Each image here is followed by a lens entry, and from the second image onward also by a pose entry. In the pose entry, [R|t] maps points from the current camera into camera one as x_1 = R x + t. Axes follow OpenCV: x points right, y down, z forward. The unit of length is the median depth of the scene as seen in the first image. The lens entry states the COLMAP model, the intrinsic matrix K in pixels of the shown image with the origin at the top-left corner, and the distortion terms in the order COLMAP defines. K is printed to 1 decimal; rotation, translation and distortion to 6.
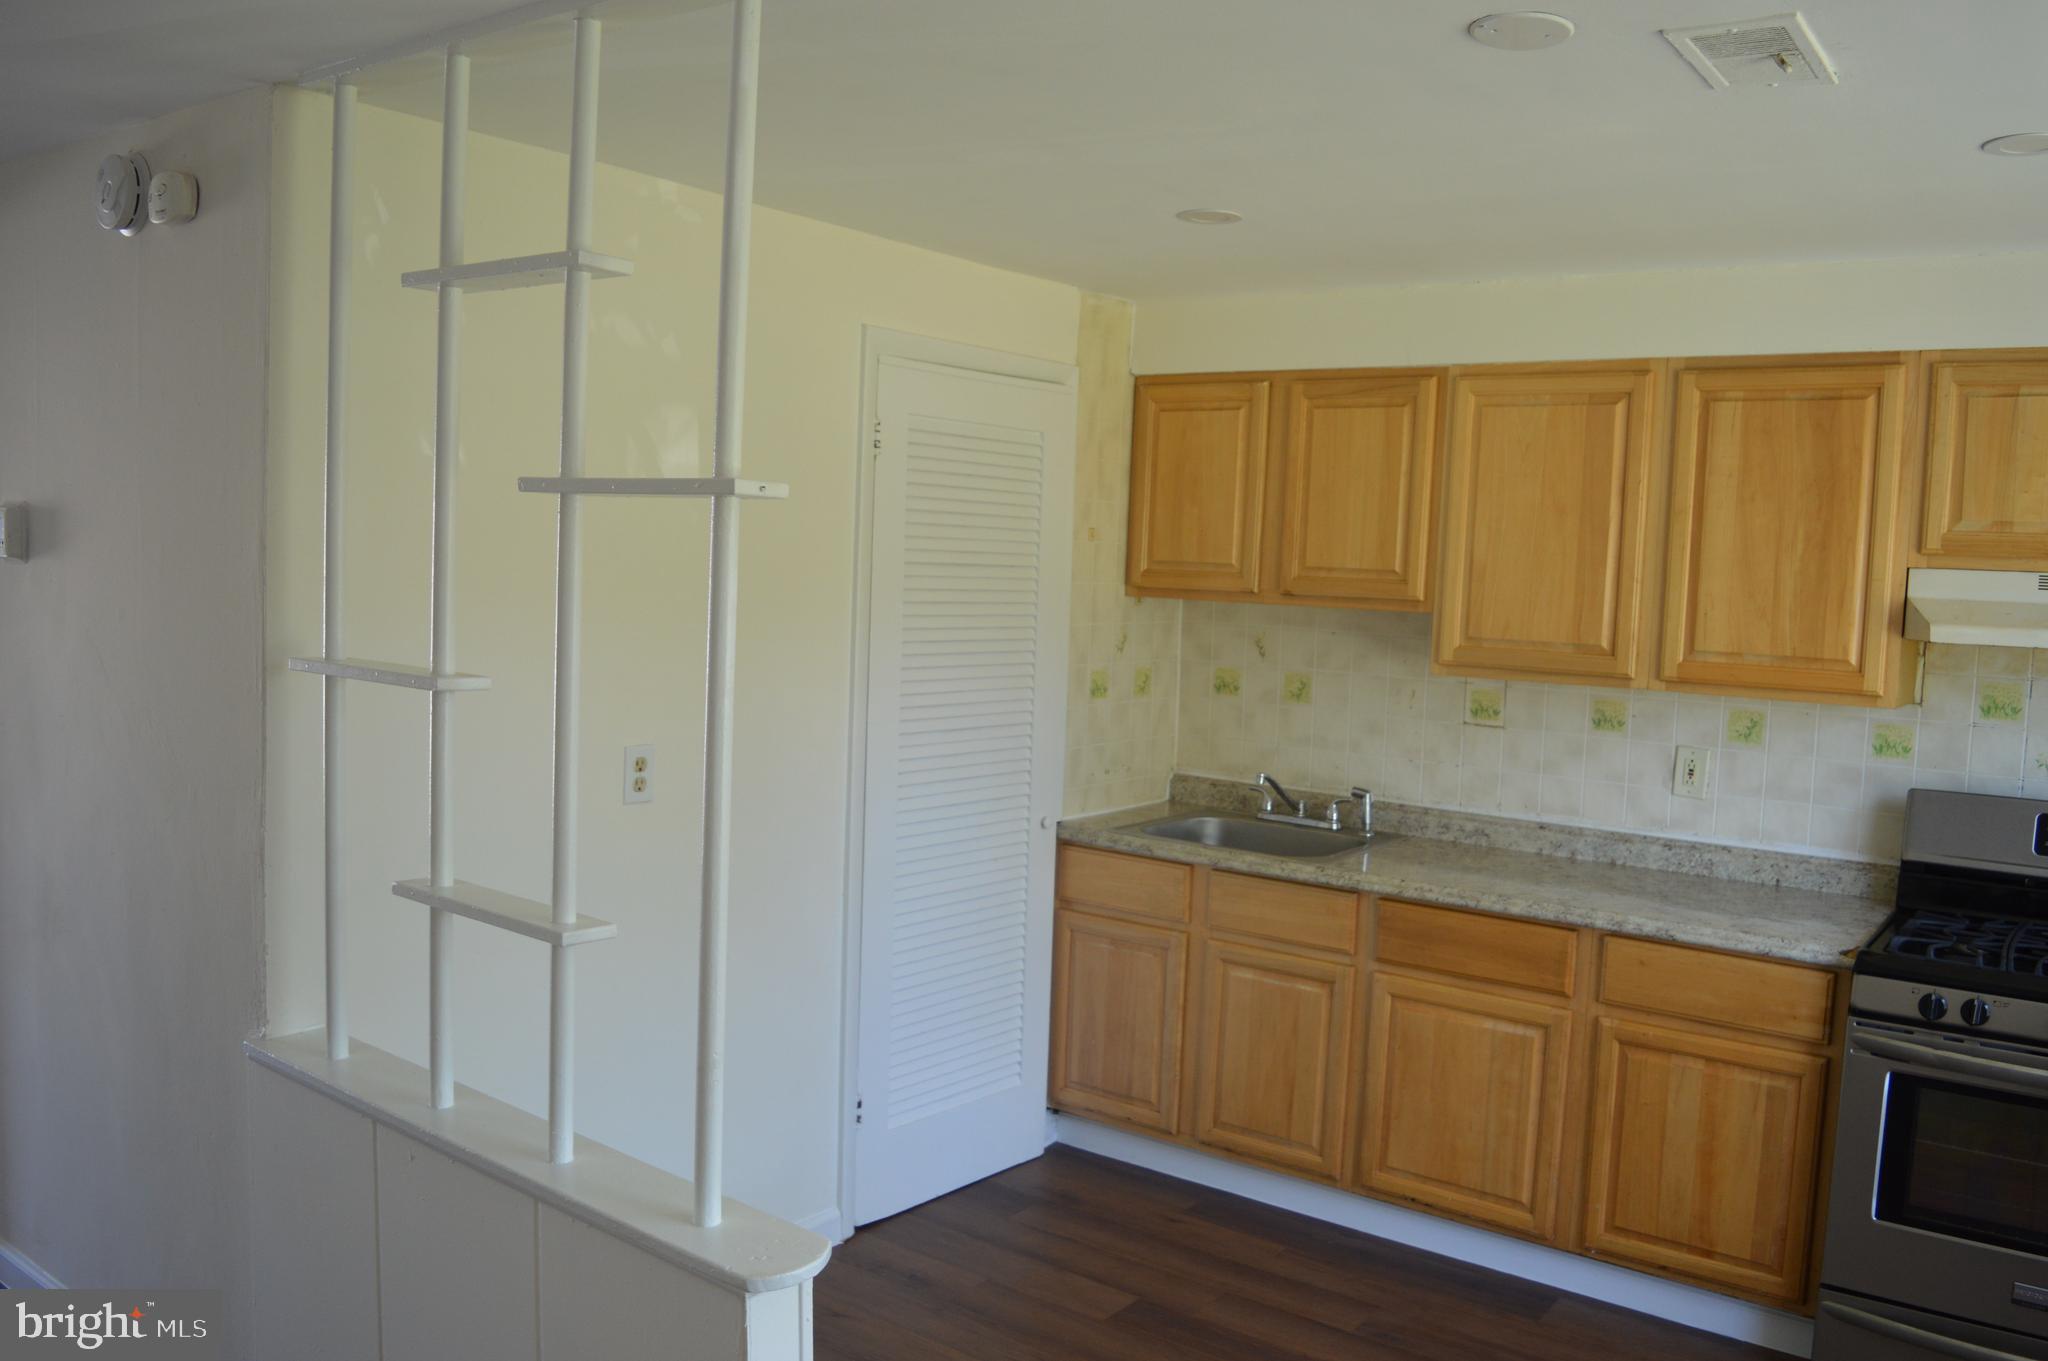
lens RADIAL K [[1622.9, 0, 1042.0], [0, 1622.9, 688.8], [0, 0, 1]] dist [-0.097056, 0.027559]
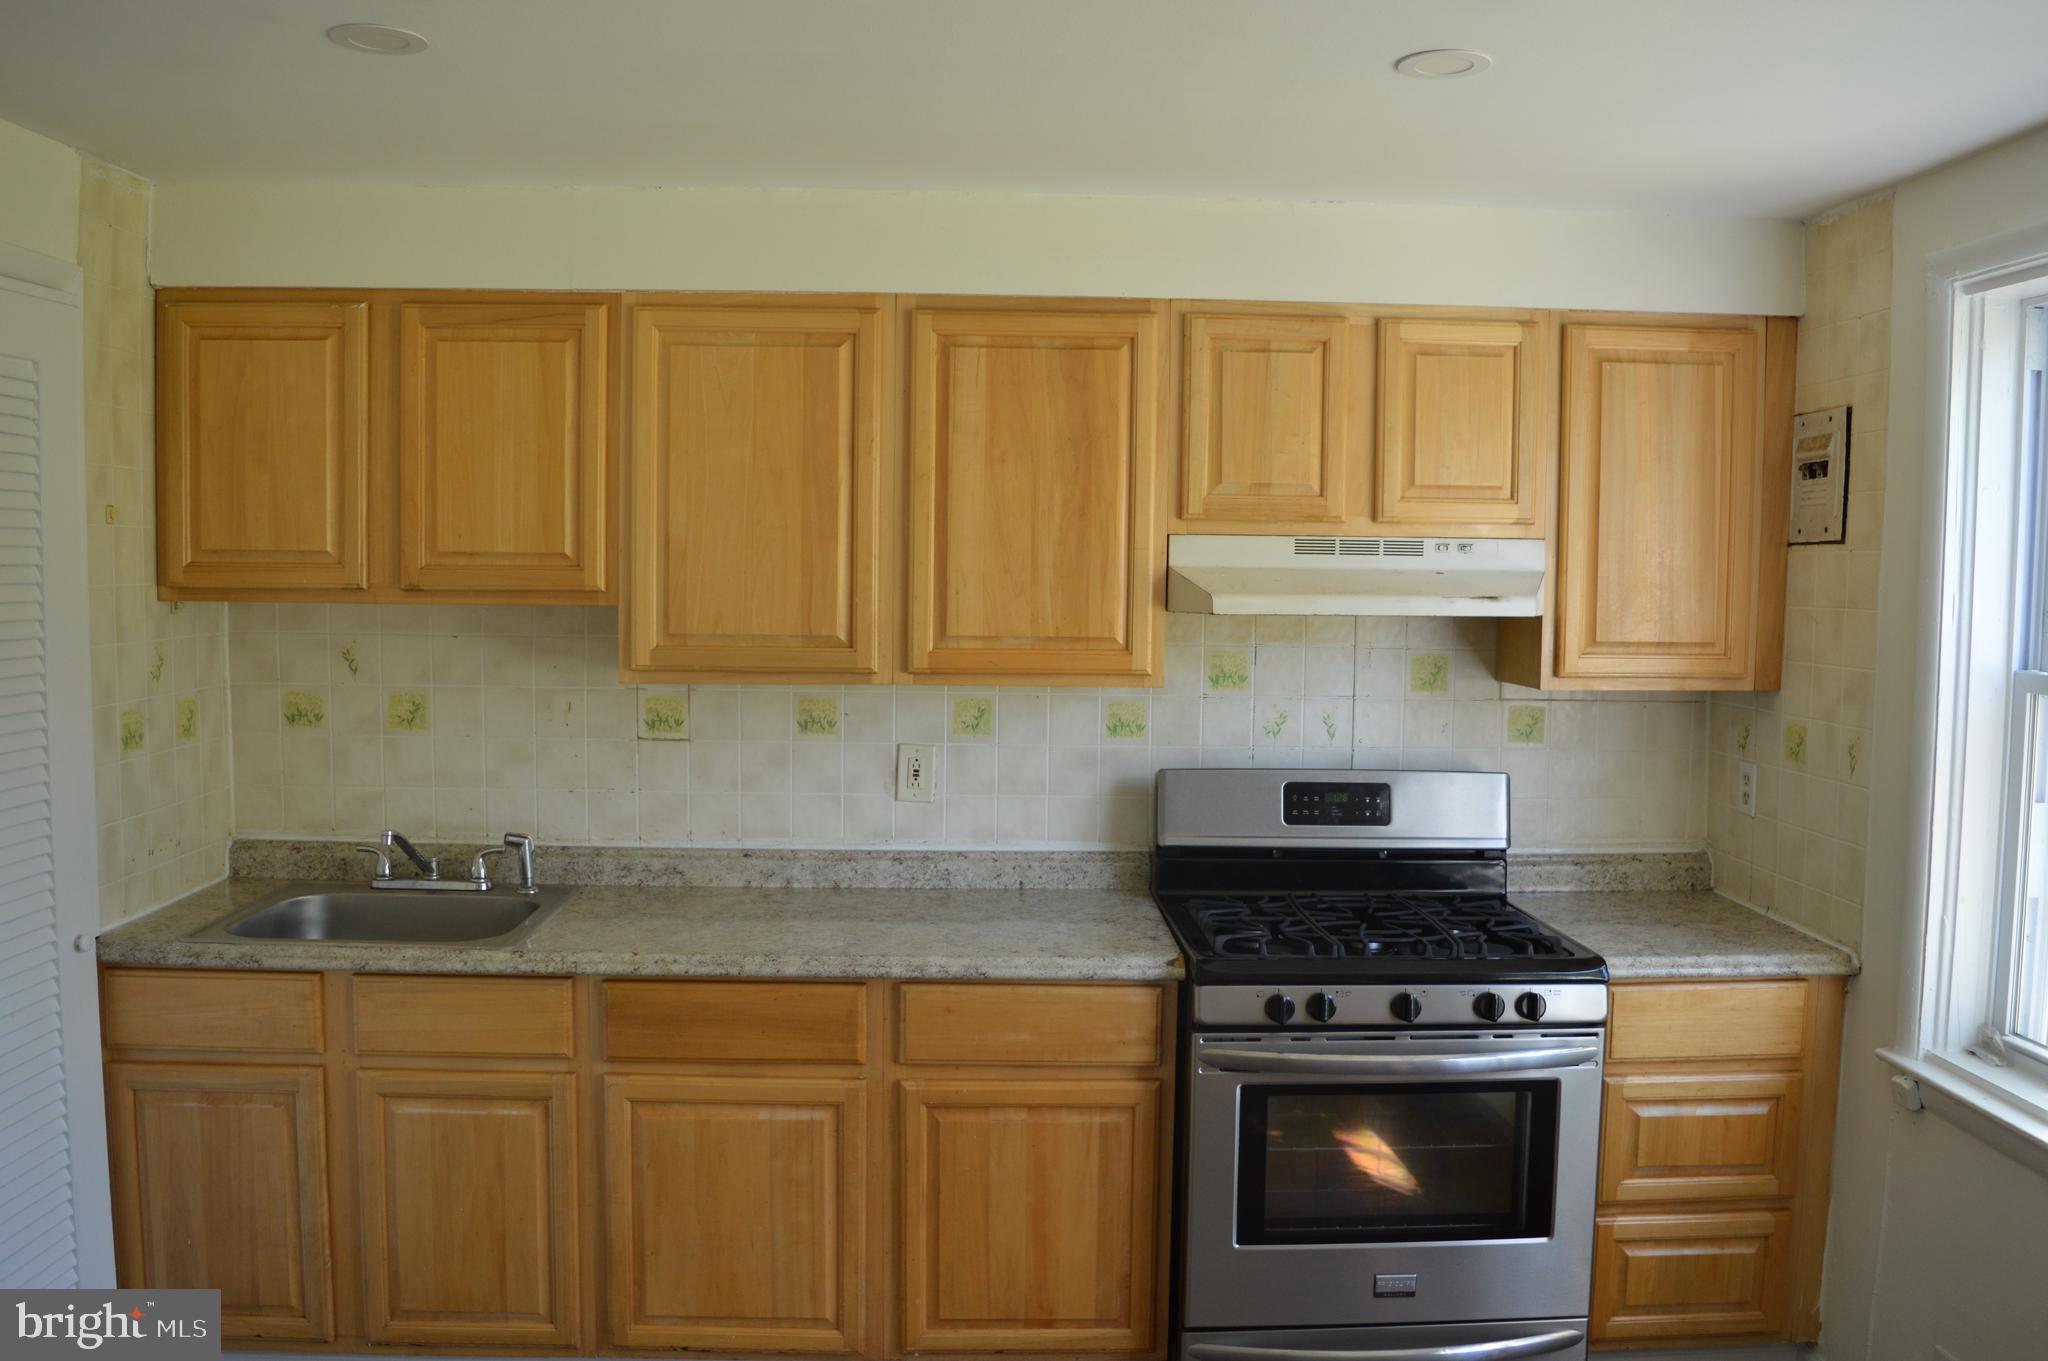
lens RADIAL K [[1622.9, 0, 1042.0], [0, 1622.9, 688.8], [0, 0, 1]] dist [-0.097056, 0.027559]
pose [[0.778806, -0.075381, 0.622720, -0.094622], [0.065302, 0.997102, 0.039030, -0.025024], [-0.623857, 0.010268, 0.781471, 0.269167]]
